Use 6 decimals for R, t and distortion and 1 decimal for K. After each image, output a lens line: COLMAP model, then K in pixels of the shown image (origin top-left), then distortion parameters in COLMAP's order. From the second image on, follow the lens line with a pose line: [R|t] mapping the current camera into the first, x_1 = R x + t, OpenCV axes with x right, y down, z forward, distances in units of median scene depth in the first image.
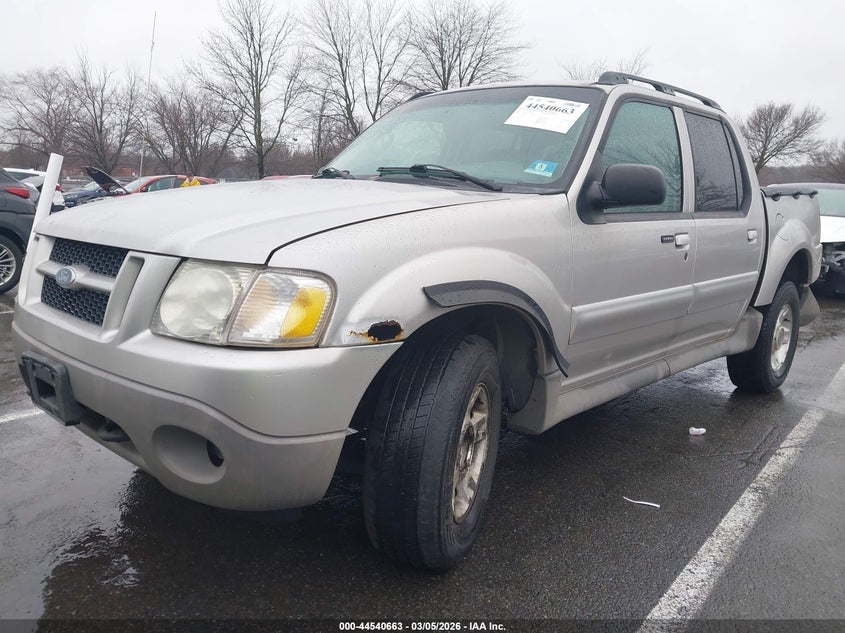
lens RADIAL K [[680.3, 0, 422.5], [0, 680.3, 316.5], [0, 0, 1]] dist [-0.080357, 0.003075]
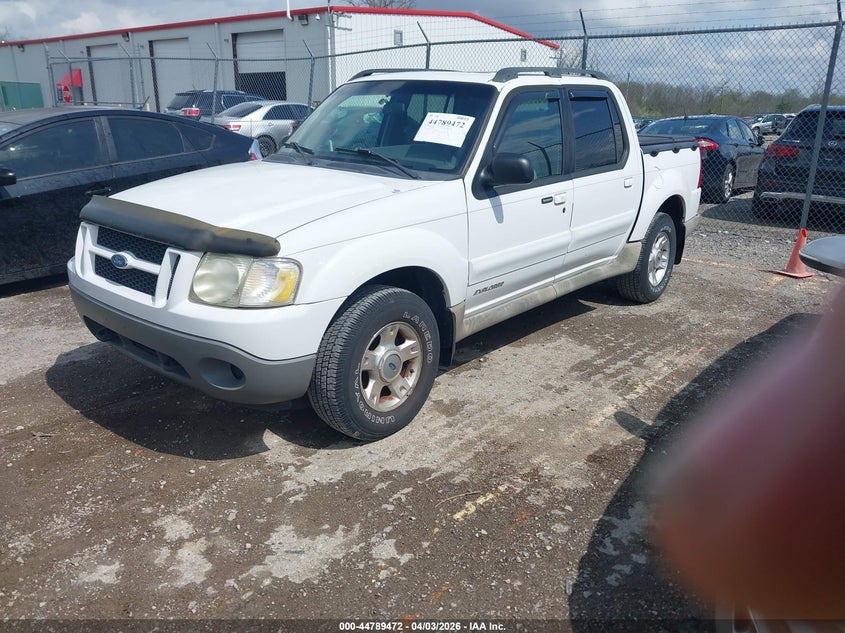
lens RADIAL K [[663.0, 0, 417.3], [0, 663.0, 336.7], [0, 0, 1]] dist [0.005898, -0.002982]
pose [[0.998603, -0.039167, 0.035466, 0.046682], [0.032628, 0.985052, 0.169140, -0.078929], [-0.041560, -0.167747, 0.984954, -0.339081]]
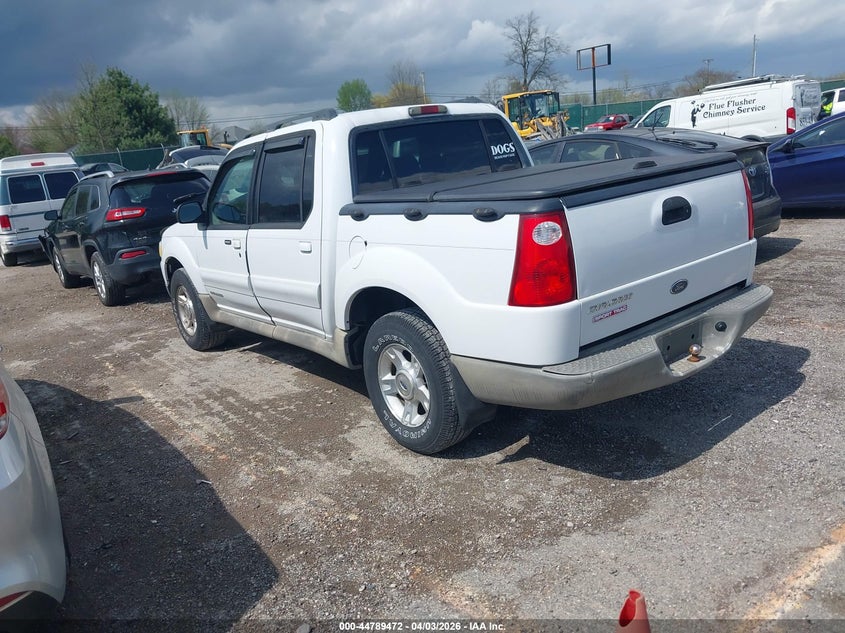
lens RADIAL K [[682.7, 0, 422.5], [0, 682.7, 316.5], [0, 0, 1]] dist [0.000390, -0.000240]
pose [[-0.153657, 0.227878, -0.961489, 1.893537], [-0.047883, 0.970184, 0.237591, -0.352583], [0.986963, 0.082546, -0.138164, 1.685980]]
